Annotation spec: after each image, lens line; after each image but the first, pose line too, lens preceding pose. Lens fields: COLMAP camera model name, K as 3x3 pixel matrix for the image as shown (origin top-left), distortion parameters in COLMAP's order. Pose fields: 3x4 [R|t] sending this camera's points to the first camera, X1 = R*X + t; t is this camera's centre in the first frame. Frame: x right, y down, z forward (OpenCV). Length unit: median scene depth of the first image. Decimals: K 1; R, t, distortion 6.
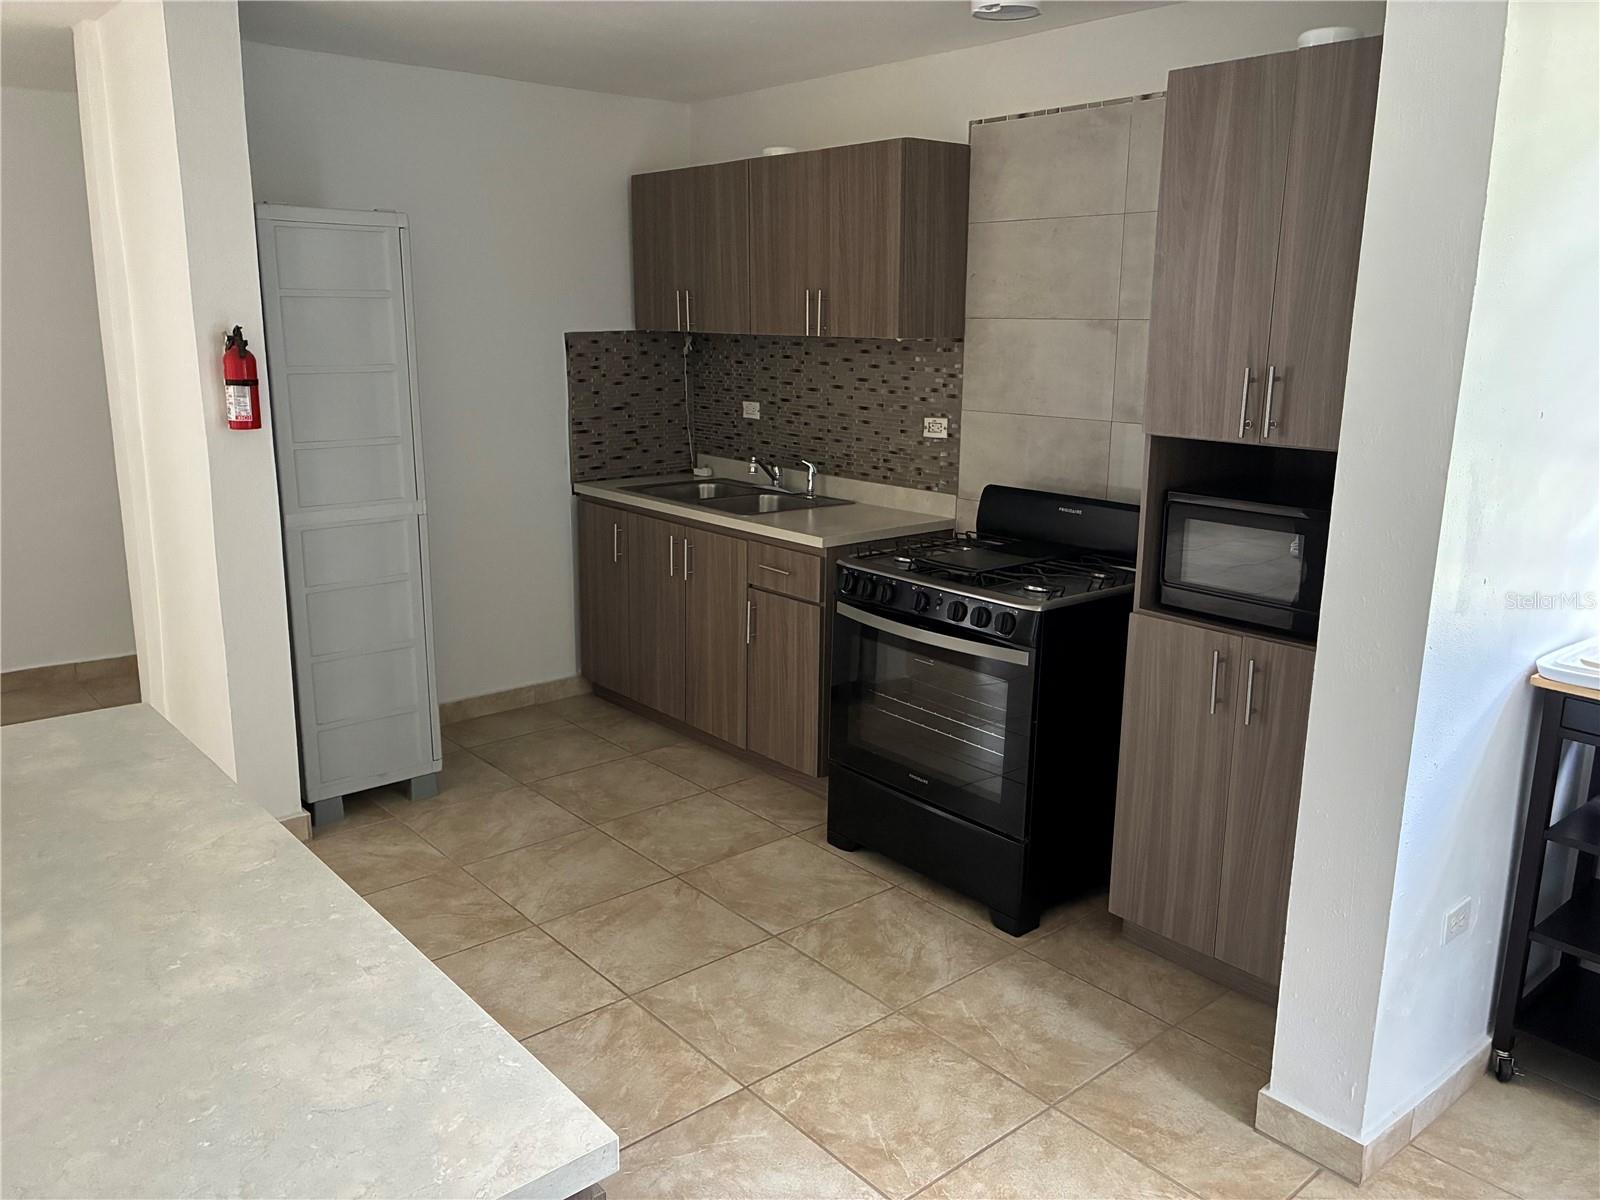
lens RADIAL K [[1225.0, 0, 806.6], [0, 1225.0, 604.3], [0, 0, 1]] dist [0.037881, -0.020194]
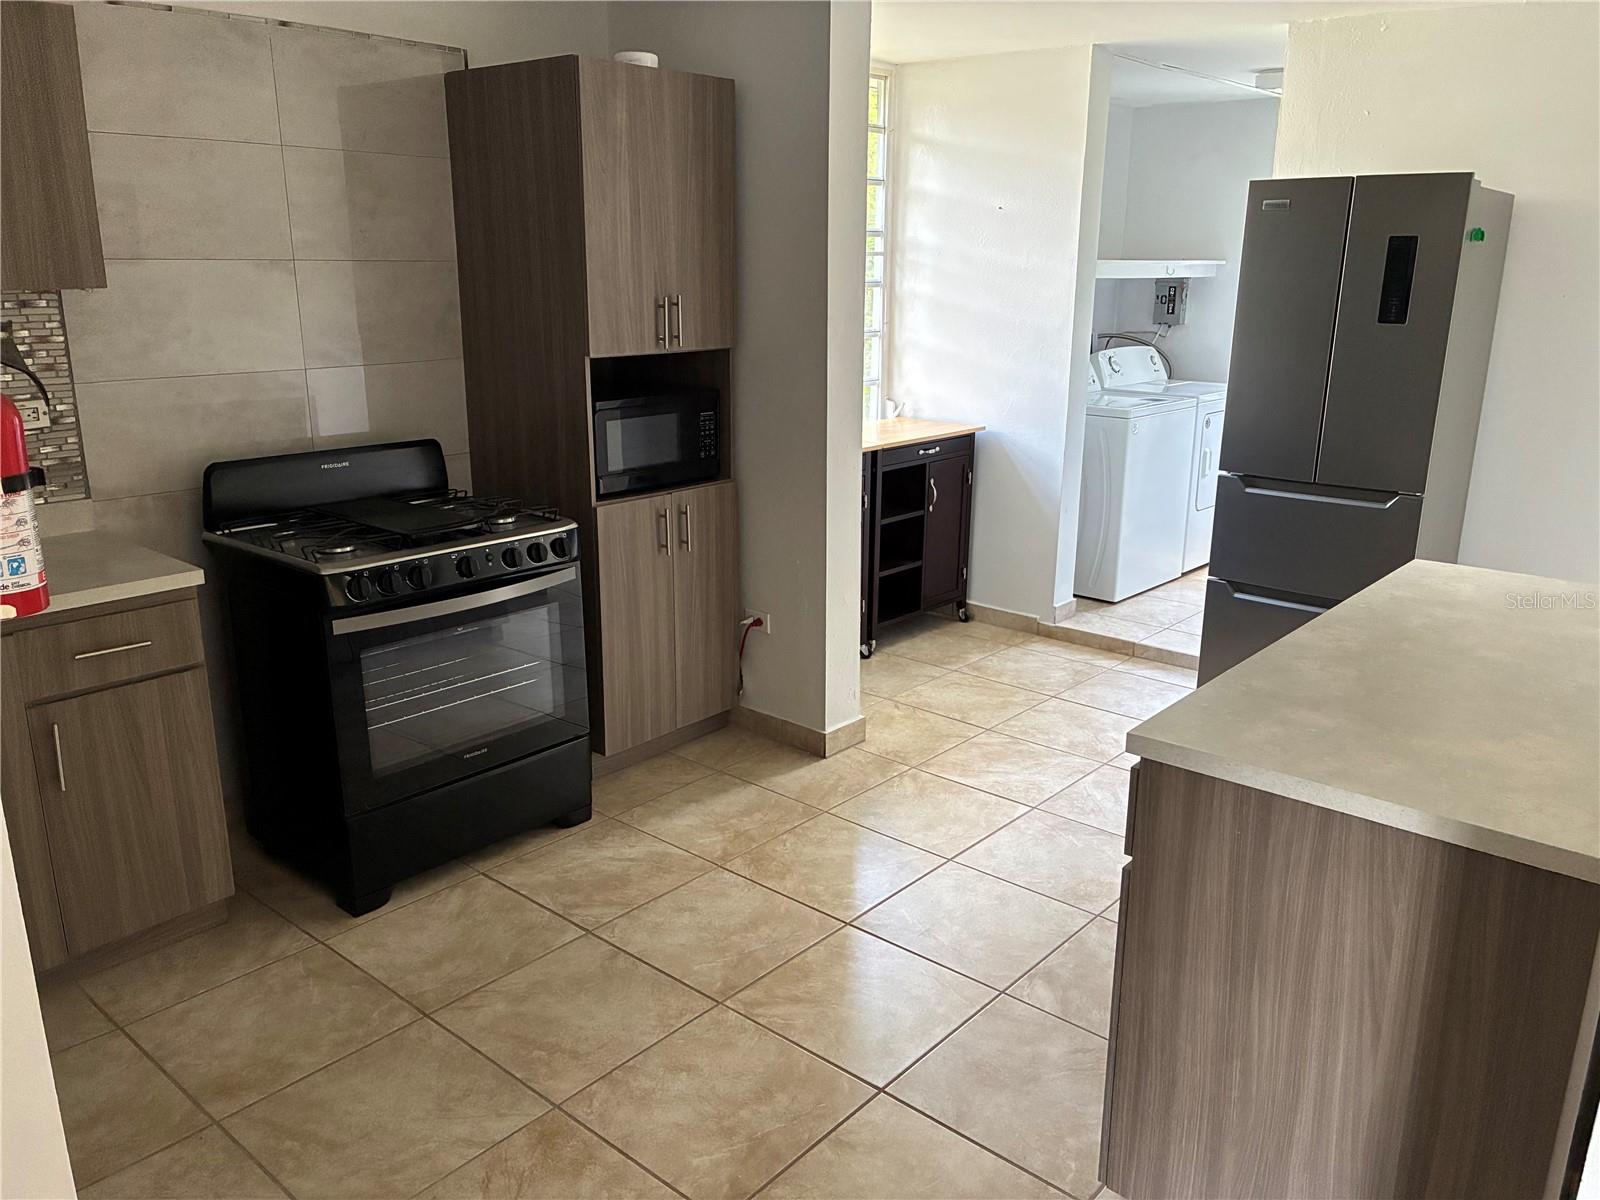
lens RADIAL K [[1225.0, 0, 806.1], [0, 1225.0, 602.3], [0, 0, 1]] dist [0.037881, -0.020194]
pose [[-0.149832, -0.279862, 0.948276, -0.864729], [0.221446, 0.925238, 0.308052, -0.214080], [-0.963593, 0.256148, -0.076656, 0.843219]]
